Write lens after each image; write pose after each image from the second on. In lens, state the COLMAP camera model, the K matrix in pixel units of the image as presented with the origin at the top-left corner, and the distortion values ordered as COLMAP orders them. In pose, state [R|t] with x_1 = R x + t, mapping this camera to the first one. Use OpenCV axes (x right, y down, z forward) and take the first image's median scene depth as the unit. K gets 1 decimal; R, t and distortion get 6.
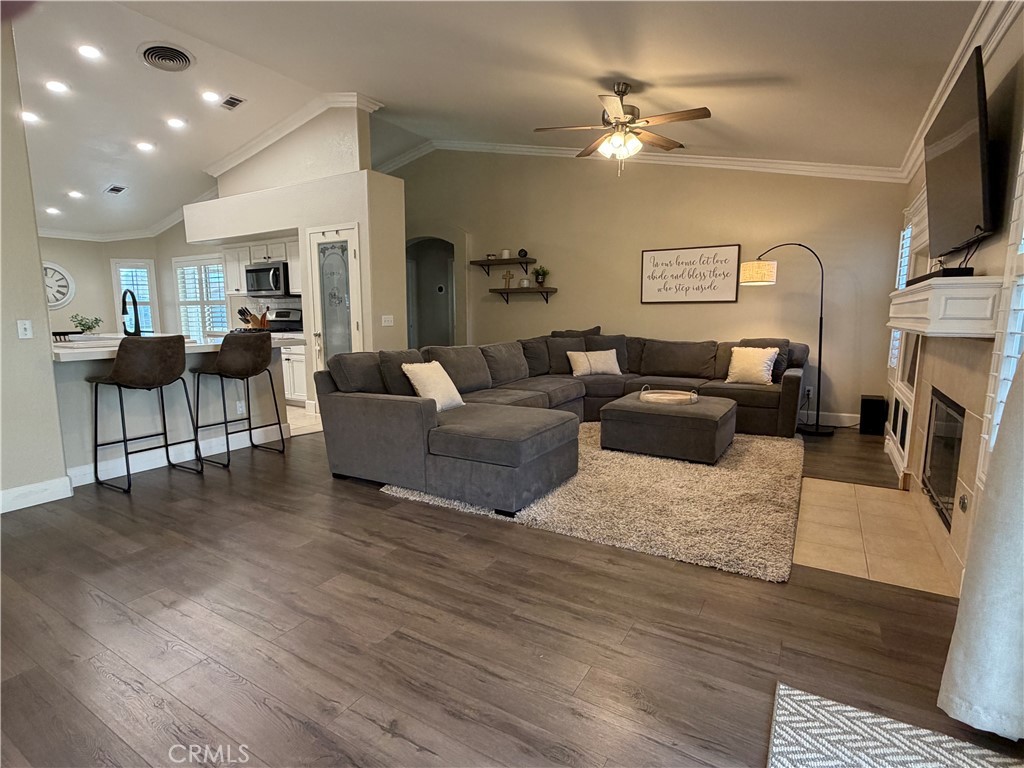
lens RADIAL K [[516.1, 0, 512.3], [0, 516.1, 386.6], [0, 0, 1]] dist [-0.000757, 0.001041]
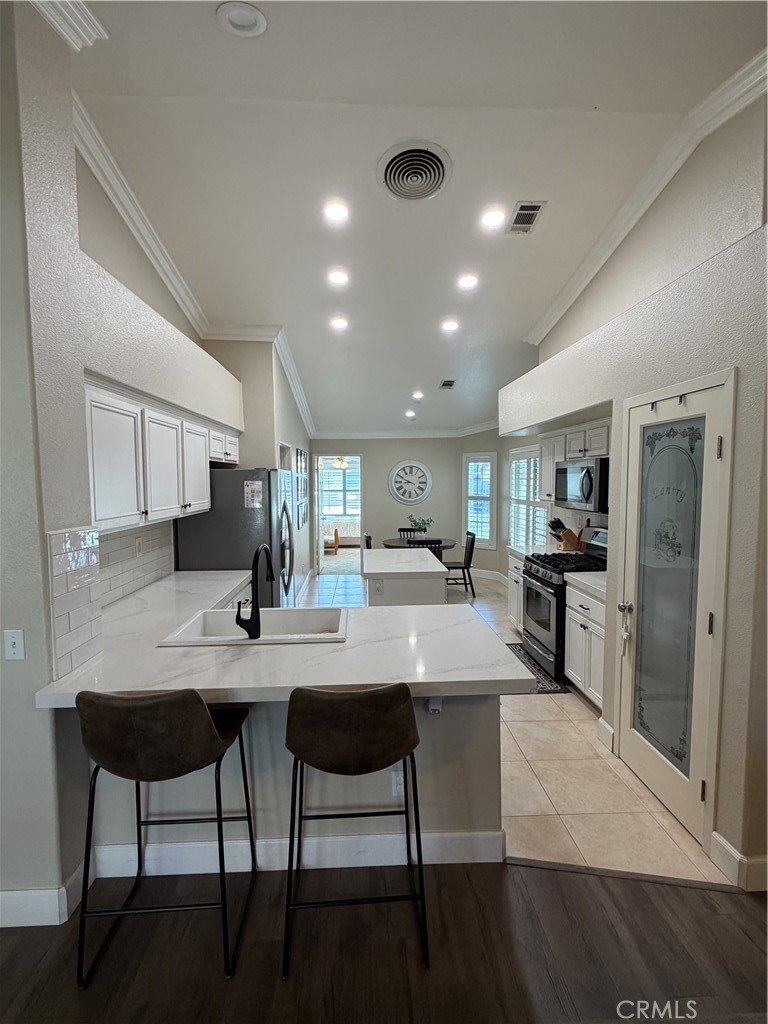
lens RADIAL K [[484.0, 0, 381.8], [0, 484.0, 514.3], [0, 0, 1]] dist [-0.001646, 0.001719]
pose [[0.556376, 0.057691, -0.828926, -0.190650], [-0.111356, 0.993765, -0.005579, -0.242236], [0.823435, 0.095410, 0.559331, 0.804884]]
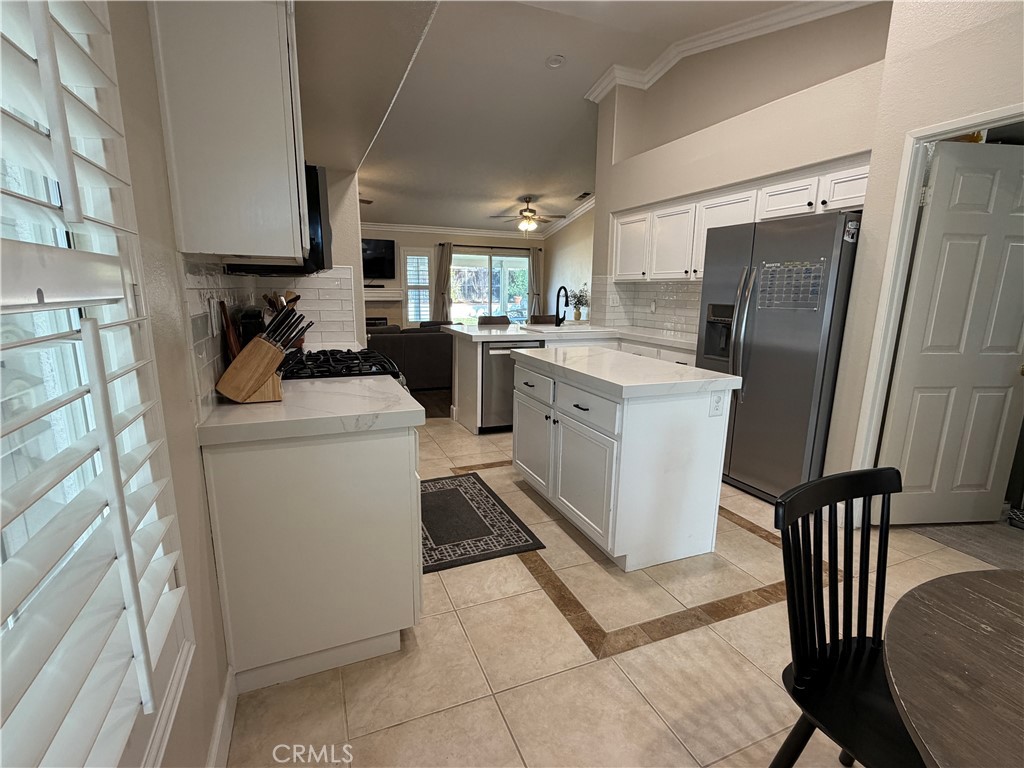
lens RADIAL K [[484.0, 0, 511.9], [0, 484.0, 387.1], [0, 0, 1]] dist [-0.001646, 0.001719]
pose [[-0.806904, -0.126747, 0.576923, -1.404287], [0.071726, 0.948455, 0.308689, -0.340557], [-0.586311, 0.290463, -0.756221, 2.112631]]
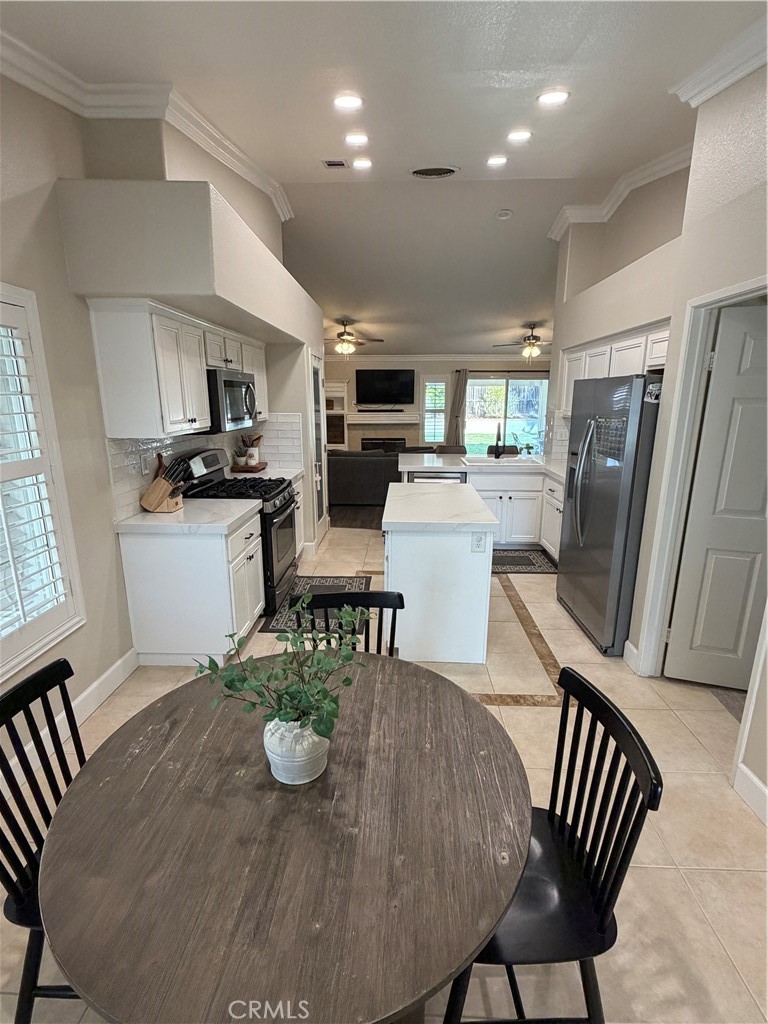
lens RADIAL K [[484.0, 0, 381.6], [0, 484.0, 513.5], [0, 0, 1]] dist [-0.001646, 0.001719]
pose [[-0.481243, -0.204495, 0.852401, -1.809624], [0.125839, 0.946220, 0.298048, -0.396701], [-0.867508, 0.250699, -0.429628, 1.951475]]
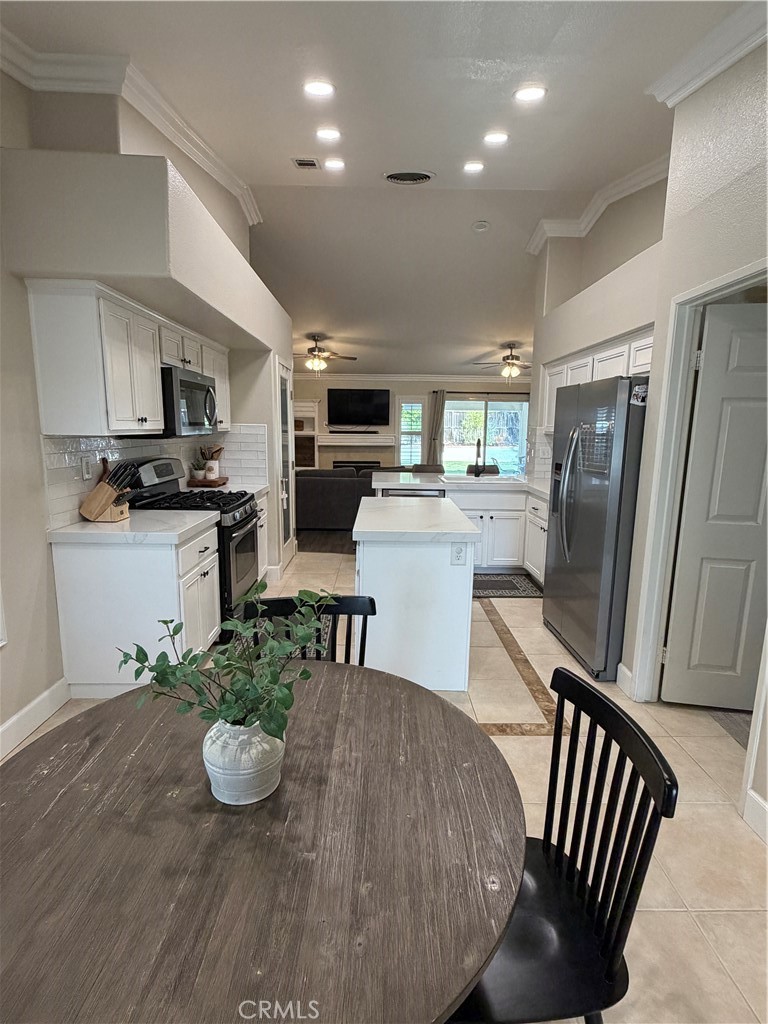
lens RADIAL K [[516.1, 0, 382.5], [0, 516.1, 513.2], [0, 0, 1]] dist [-0.000757, 0.001041]
pose [[-0.525683, -0.147596, 0.837779, -1.798781], [0.109224, 0.964971, 0.238539, -0.355016], [-0.843639, 0.216902, -0.491148, 1.947029]]
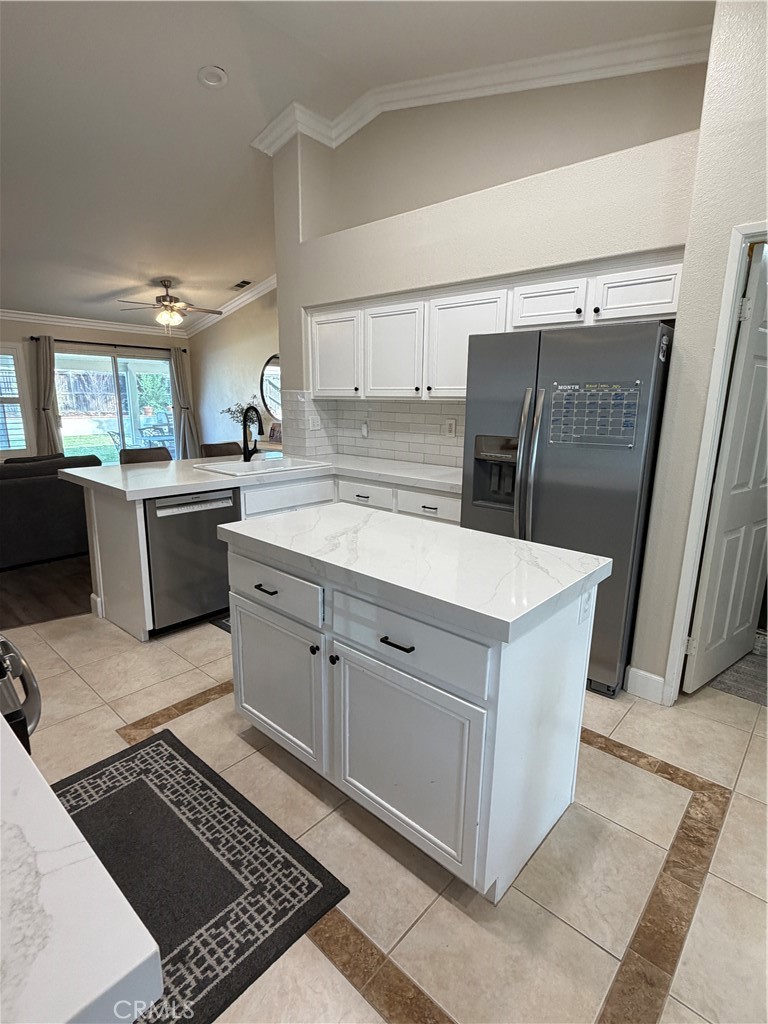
lens RADIAL K [[516.1, 0, 383.1], [0, 516.1, 513.7], [0, 0, 1]] dist [-0.000757, 0.001041]
pose [[-0.982371, -0.051614, 0.179676, -1.177162], [0.015356, 0.935604, 0.352717, -0.339009], [-0.186310, 0.349258, -0.918318, 1.915109]]
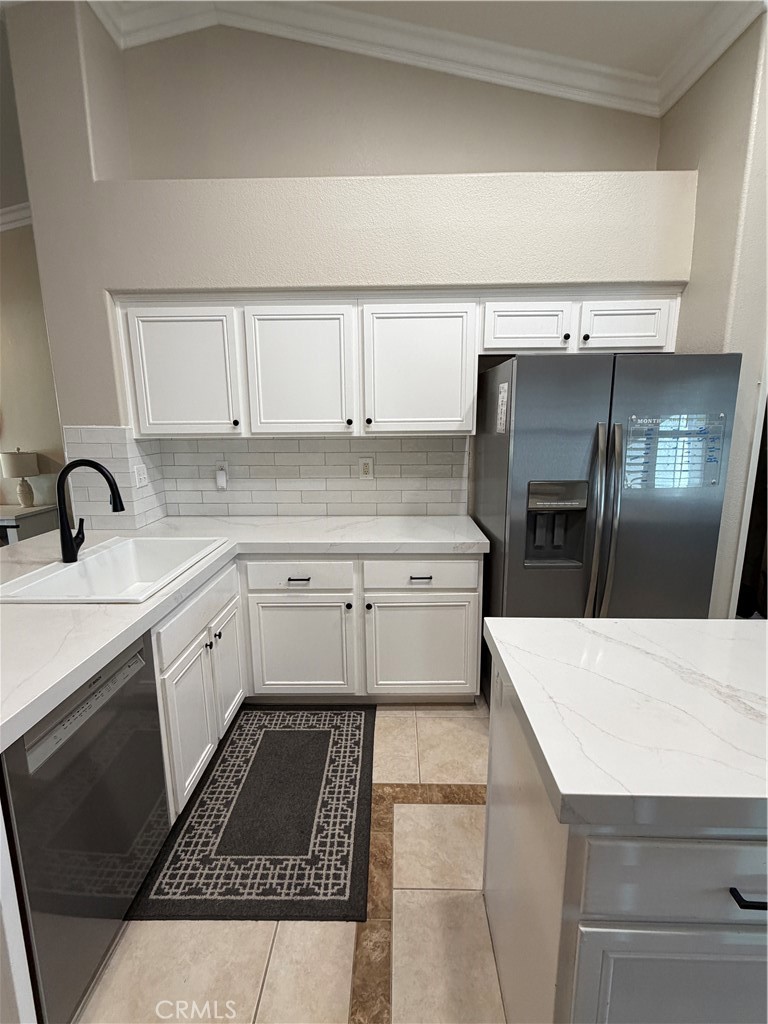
lens RADIAL K [[484.0, 0, 385.7], [0, 484.0, 511.7], [0, 0, 1]] dist [-0.001646, 0.001719]
pose [[-0.867327, 0.100957, -0.487392, -0.777728], [-0.061839, 0.949771, 0.306776, -0.308484], [0.493882, 0.296215, -0.817519, 1.567288]]
